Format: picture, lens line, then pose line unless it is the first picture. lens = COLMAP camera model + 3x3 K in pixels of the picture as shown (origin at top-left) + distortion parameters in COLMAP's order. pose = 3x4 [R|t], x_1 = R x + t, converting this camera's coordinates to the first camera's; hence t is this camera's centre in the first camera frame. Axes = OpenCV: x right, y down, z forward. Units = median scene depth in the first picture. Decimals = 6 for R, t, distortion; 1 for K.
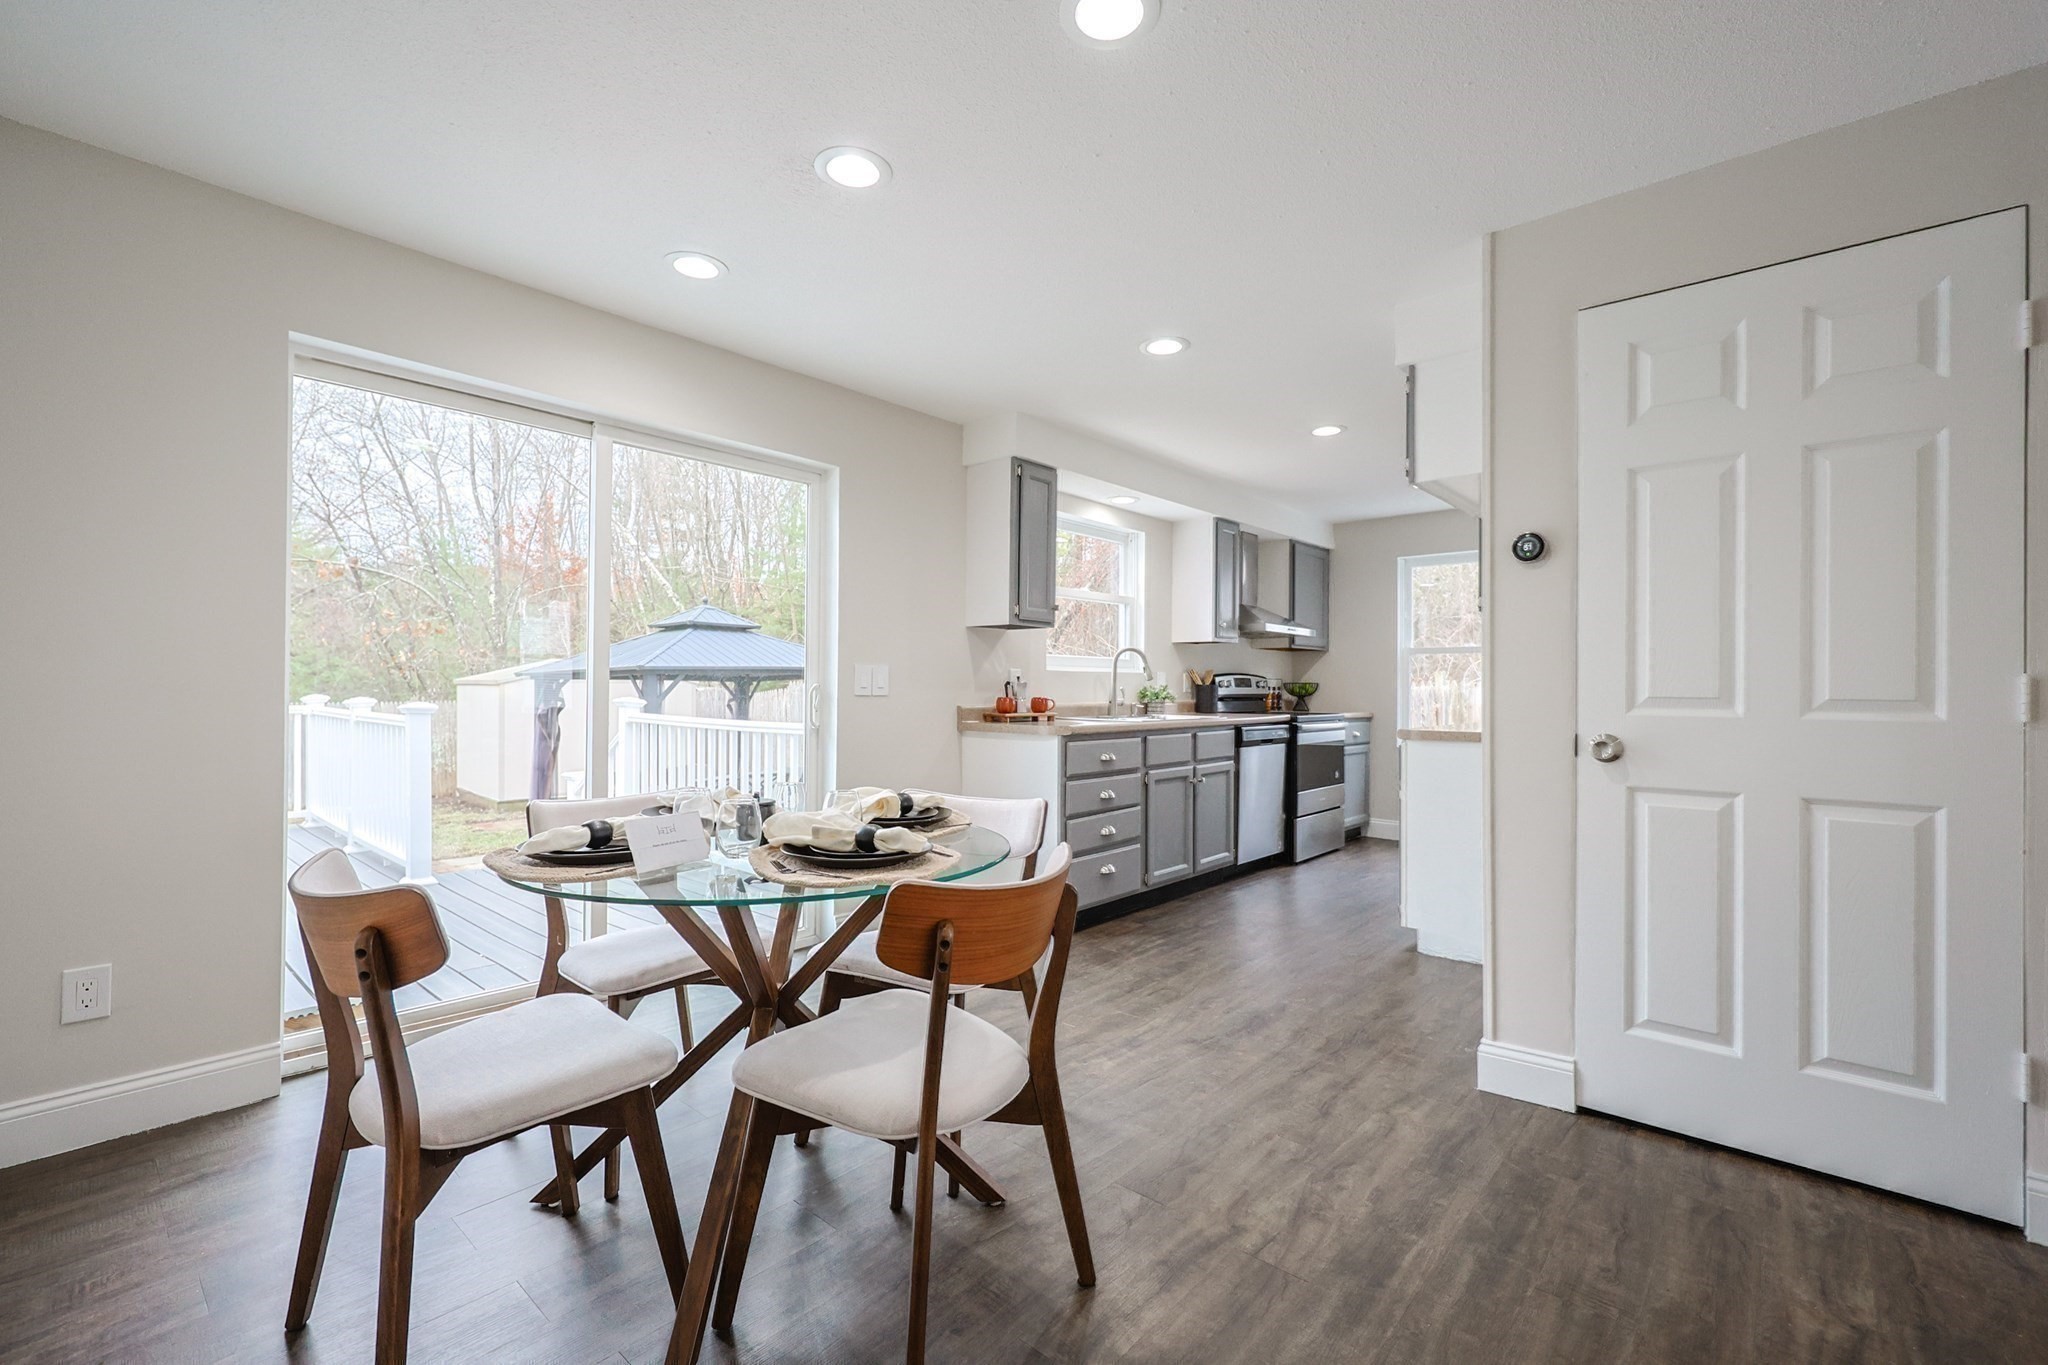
lens RADIAL K [[873.2, 0, 1026.0], [0, 873.2, 689.0], [0, 0, 1]] dist [0.000415, -0.000574]
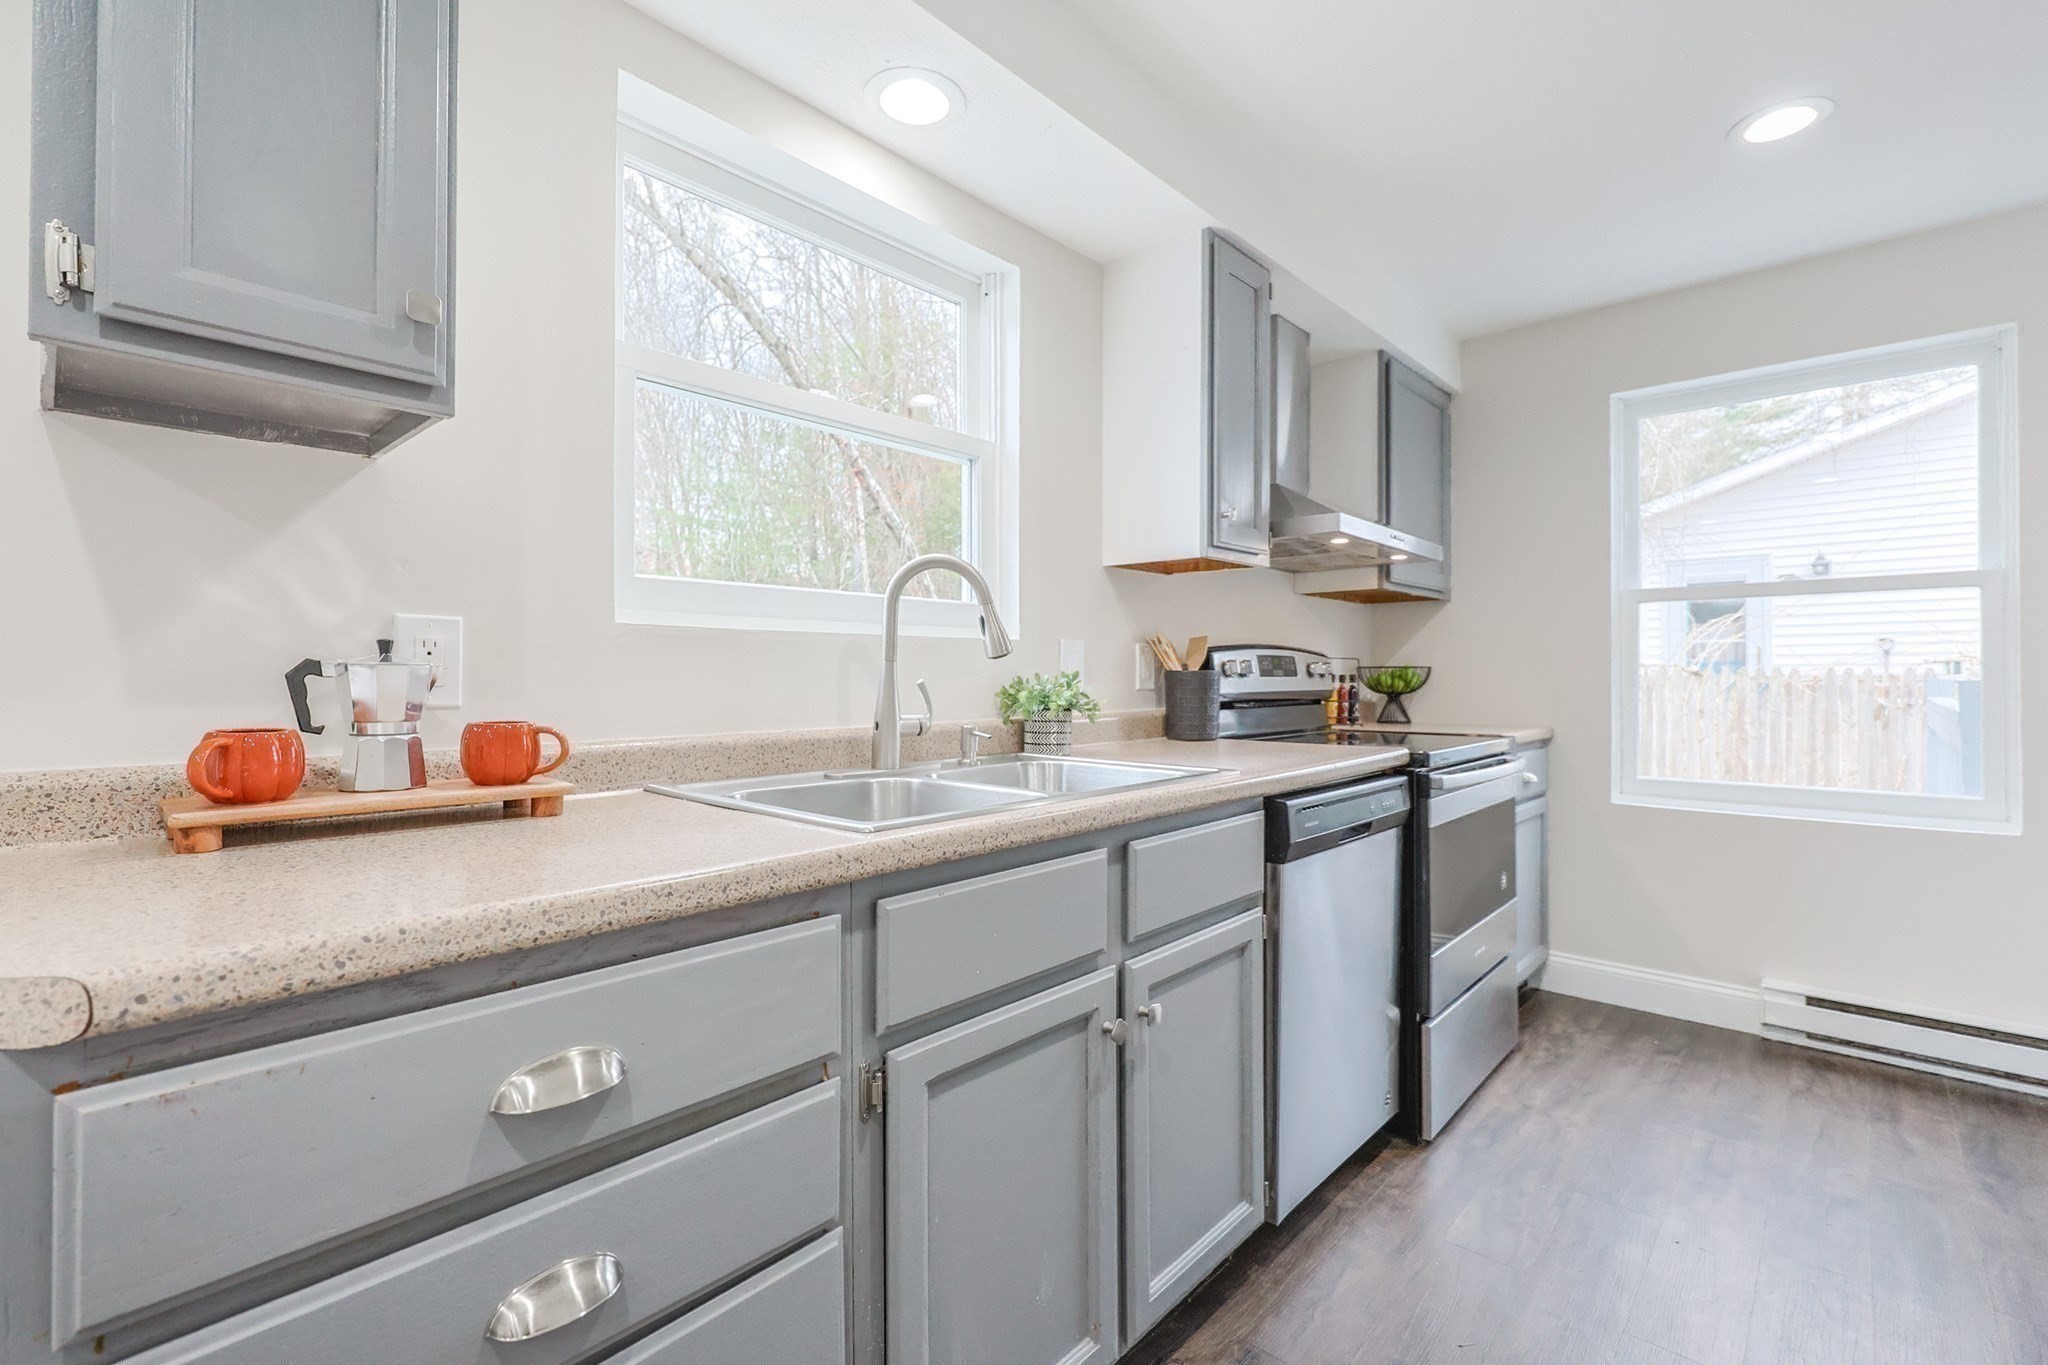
lens RADIAL K [[873.2, 0, 1026.0], [0, 873.2, 689.0], [0, 0, 1]] dist [0.000415, -0.000574]
pose [[0.999805, -0.007423, -0.018298, 0.136961], [0.007612, 0.999918, 0.010279, -0.001296], [0.018220, -0.010416, 0.999780, 0.589198]]
